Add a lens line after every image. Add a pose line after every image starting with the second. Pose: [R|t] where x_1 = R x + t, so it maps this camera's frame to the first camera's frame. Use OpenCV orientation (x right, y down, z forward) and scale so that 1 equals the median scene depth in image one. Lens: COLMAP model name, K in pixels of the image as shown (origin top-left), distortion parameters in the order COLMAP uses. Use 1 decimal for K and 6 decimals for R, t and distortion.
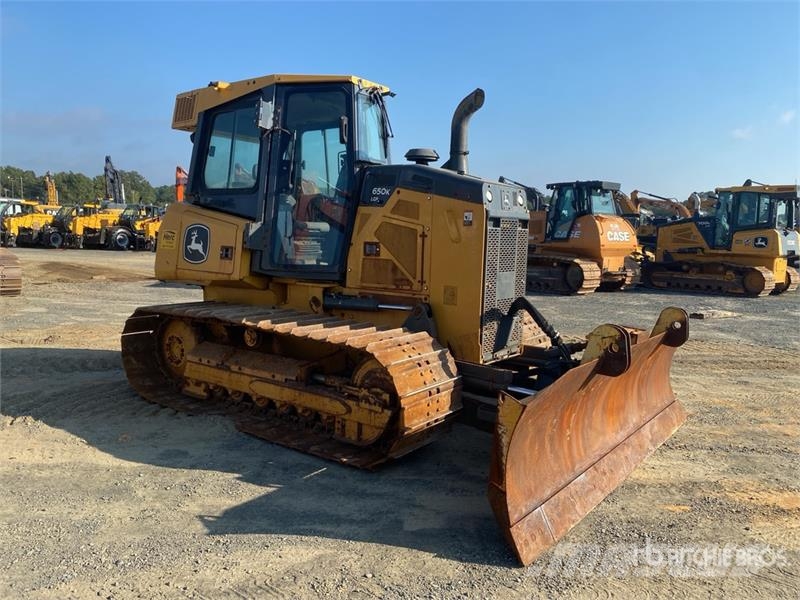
lens RADIAL K [[616.3, 0, 400.0], [0, 616.3, 300.0], [0, 0, 1]] dist [0.067202, -0.110422]
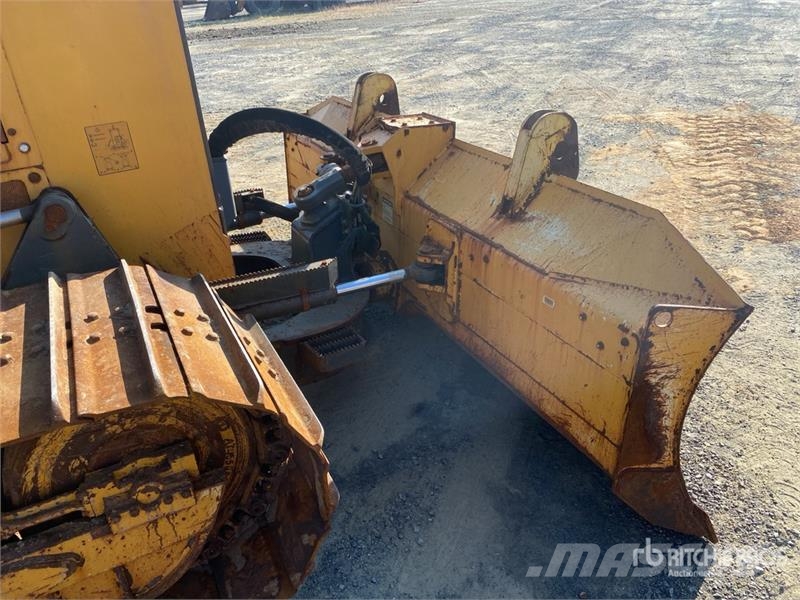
lens RADIAL K [[616.3, 0, 400.0], [0, 616.3, 300.0], [0, 0, 1]] dist [0.067202, -0.110422]
pose [[0.444853, -0.471825, 0.761240, -0.163256], [0.179129, 0.879674, 0.440552, -0.056629], [-0.877507, -0.059621, 0.475843, 0.577154]]
